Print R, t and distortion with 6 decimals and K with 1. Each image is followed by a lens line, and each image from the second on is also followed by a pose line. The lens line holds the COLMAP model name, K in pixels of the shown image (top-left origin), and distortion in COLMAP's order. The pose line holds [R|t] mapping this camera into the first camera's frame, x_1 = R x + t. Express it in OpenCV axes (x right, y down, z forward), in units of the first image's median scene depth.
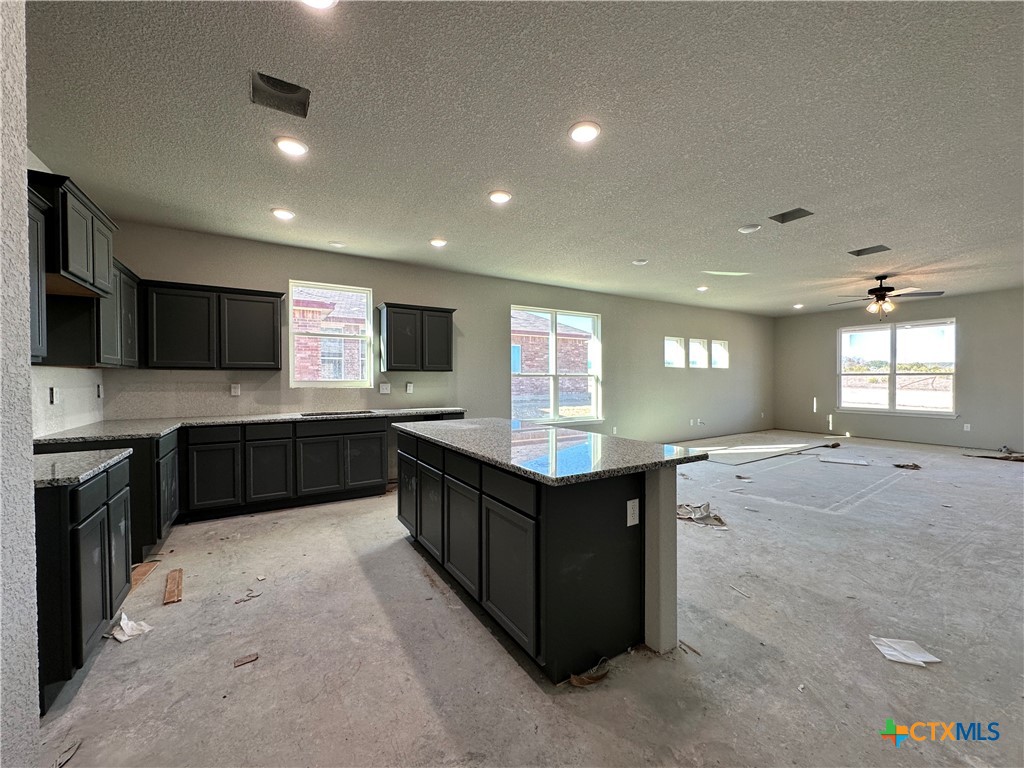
lens RADIAL K [[407.3, 0, 510.7], [0, 407.3, 384.3], [0, 0, 1]] dist [-0.005241, 0.000930]
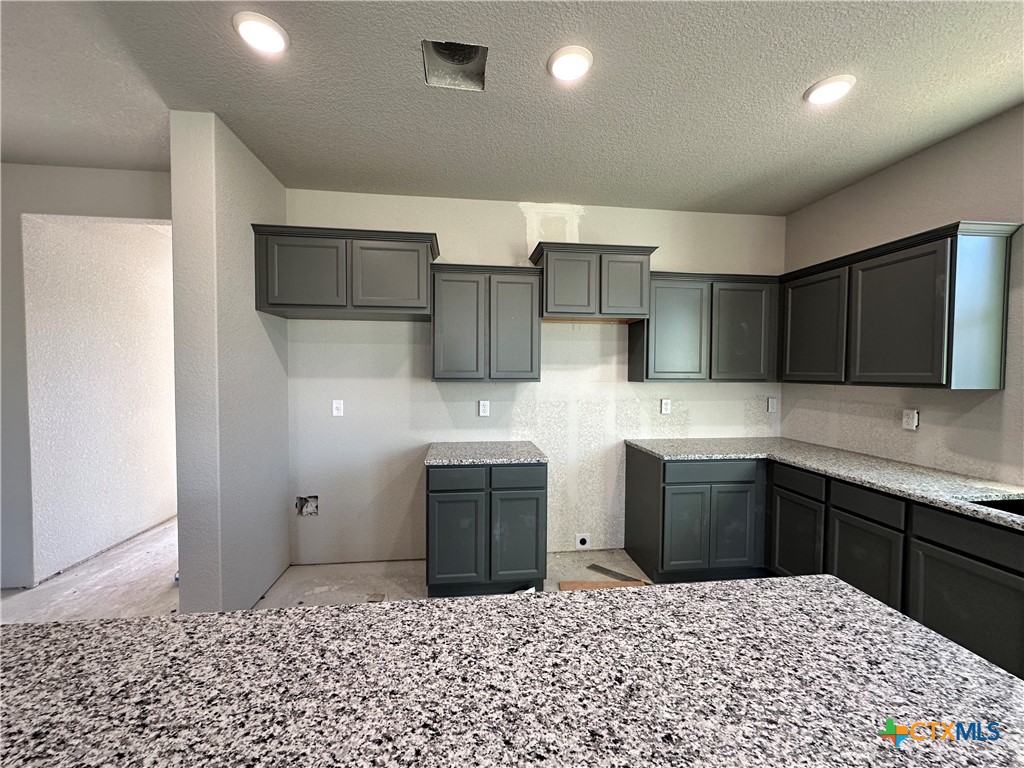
lens RADIAL K [[407.3, 0, 511.0], [0, 407.3, 386.1], [0, 0, 1]] dist [-0.005241, 0.000930]
pose [[-0.419573, 0.032204, -0.907150, 0.045604], [-0.018020, 0.998878, 0.043795, -0.029473], [0.907543, 0.034722, -0.418522, 0.440905]]
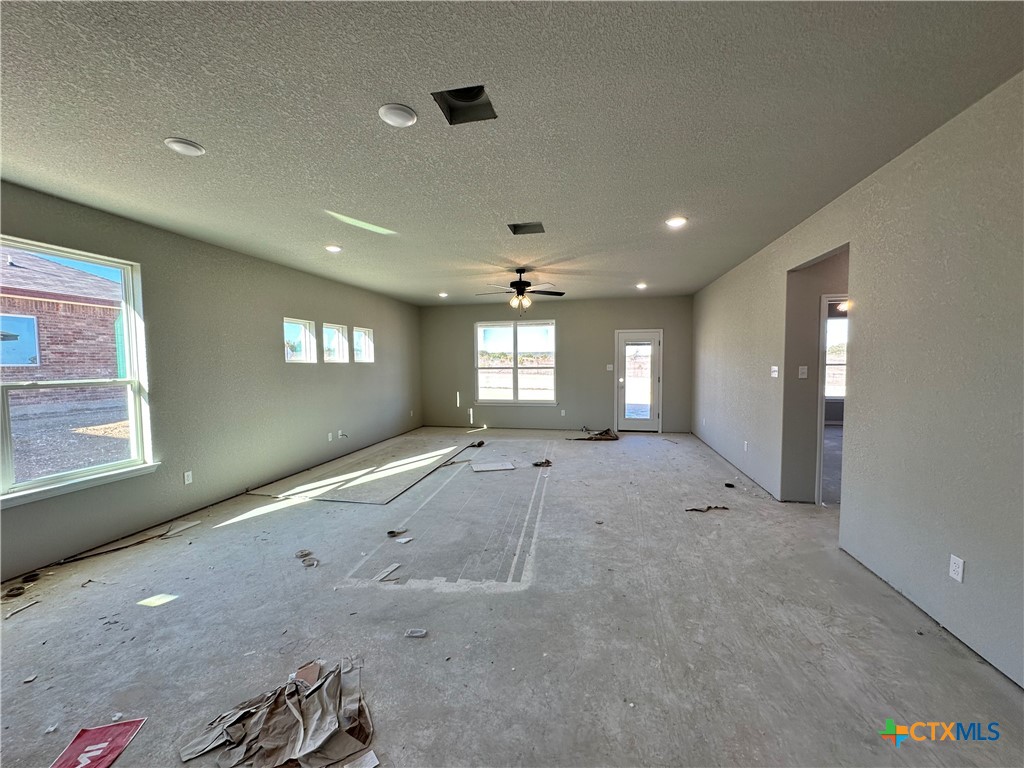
lens RADIAL K [[407.3, 0, 512.8], [0, 407.3, 384.7], [0, 0, 1]] dist [-0.005241, 0.000930]
pose [[0.686783, -0.043388, 0.725567, 0.165815], [0.018179, 0.998930, 0.042528, -0.031323], [-0.726636, -0.016017, 0.686836, 0.297241]]
